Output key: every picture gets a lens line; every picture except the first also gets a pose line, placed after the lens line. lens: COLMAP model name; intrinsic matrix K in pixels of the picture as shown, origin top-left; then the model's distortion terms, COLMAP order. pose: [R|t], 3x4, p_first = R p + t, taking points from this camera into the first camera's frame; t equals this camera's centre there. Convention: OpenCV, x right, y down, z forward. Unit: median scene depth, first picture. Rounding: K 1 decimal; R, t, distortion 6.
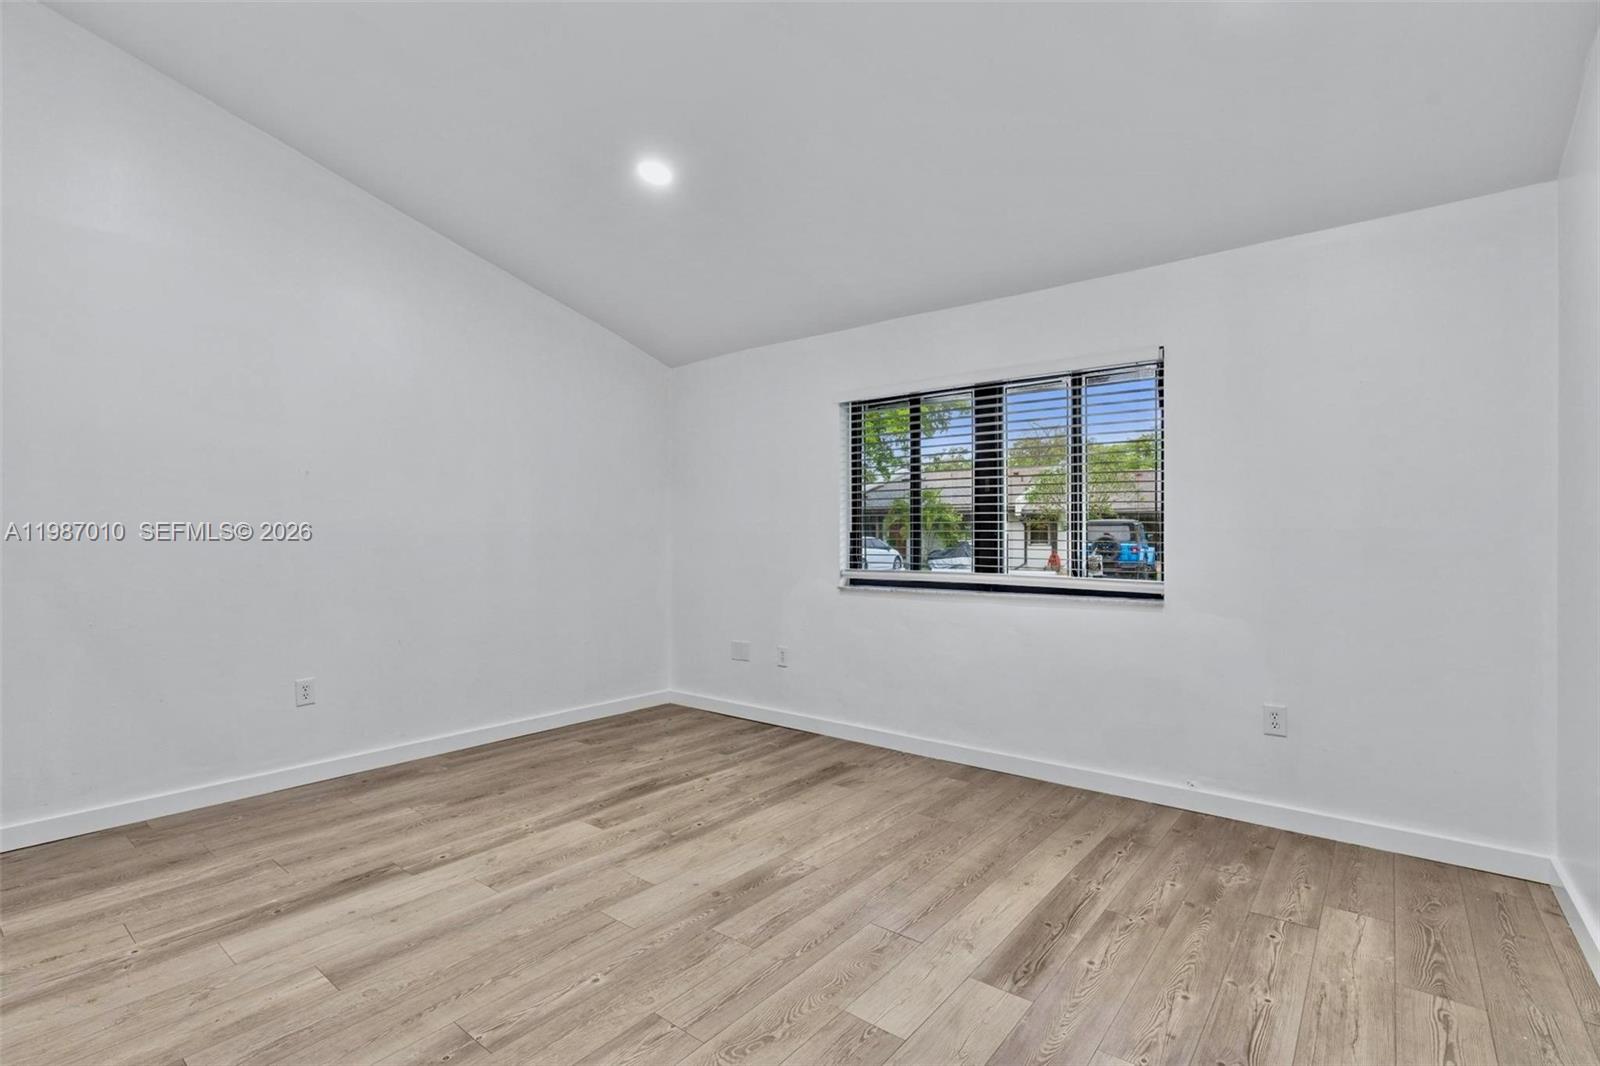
lens RADIAL K [[720.5, 0, 807.7], [0, 720.5, 553.5], [0, 0, 1]] dist [-0.005210, 0.000276]
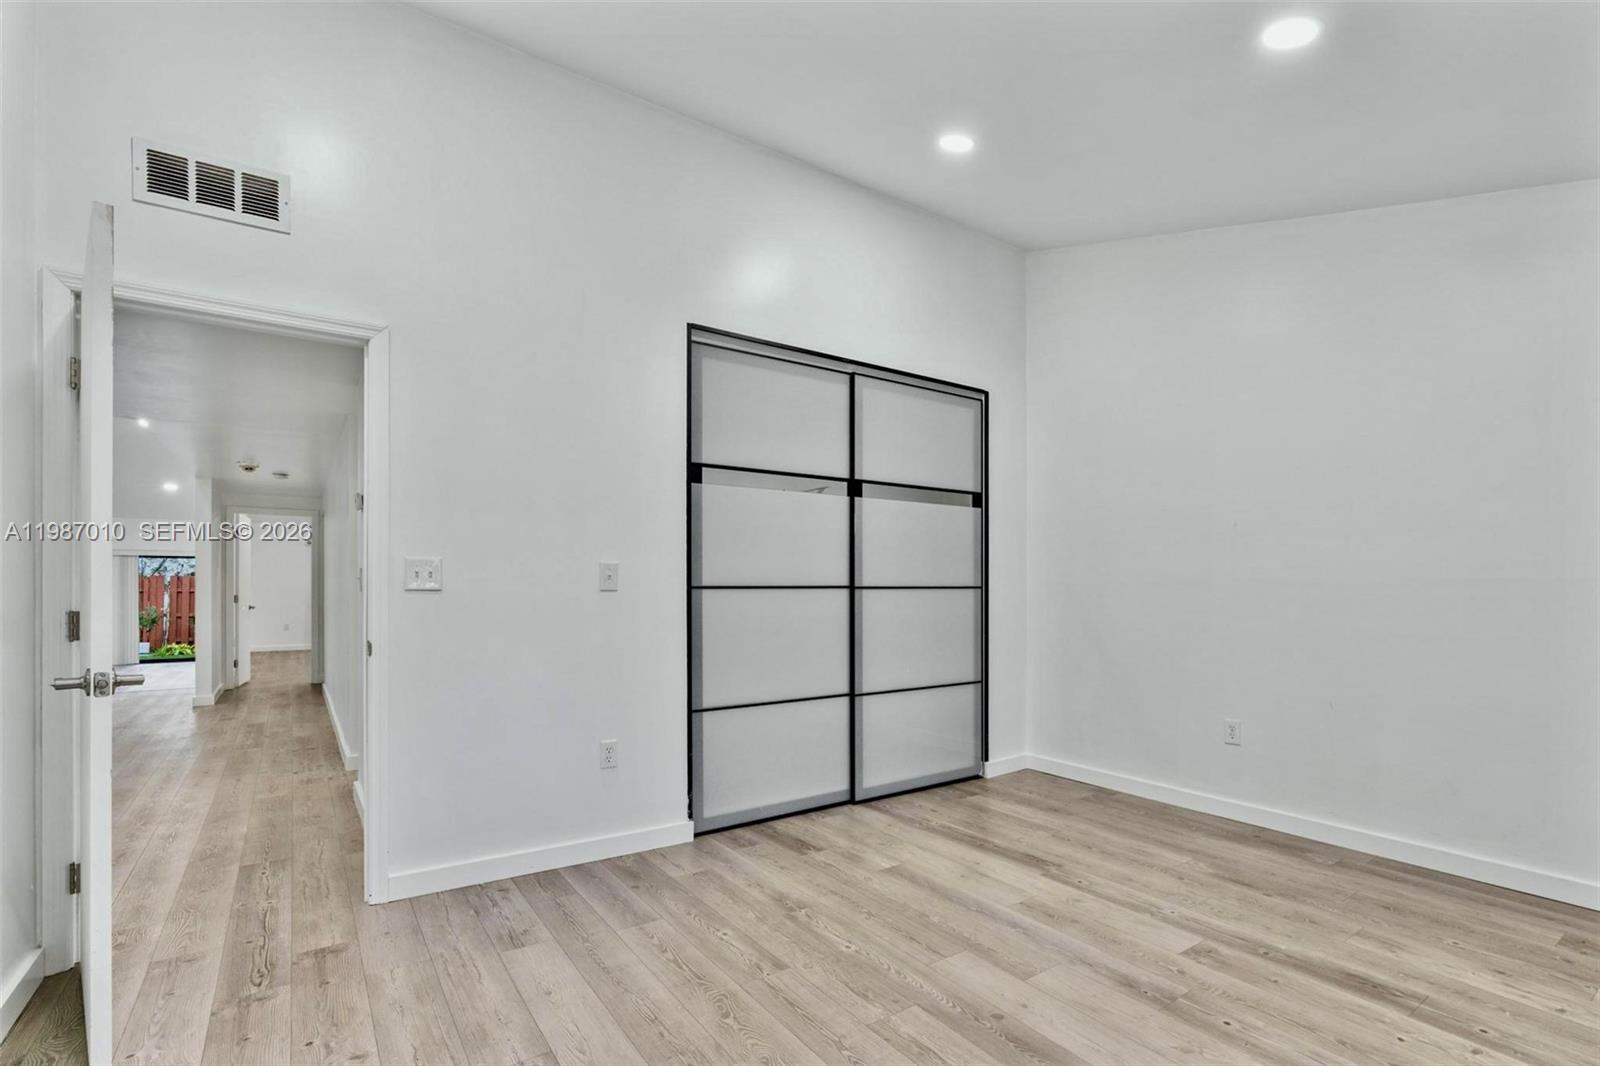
lens RADIAL K [[729.8, 0, 802.9], [0, 729.8, 588.8], [0, 0, 1]] dist [-0.000555, 0.000297]
pose [[-0.269105, 0.003164, -0.963106, 0.626174], [-0.021320, 0.999730, 0.009241, -0.015127], [0.962875, 0.023020, -0.268965, 0.853834]]
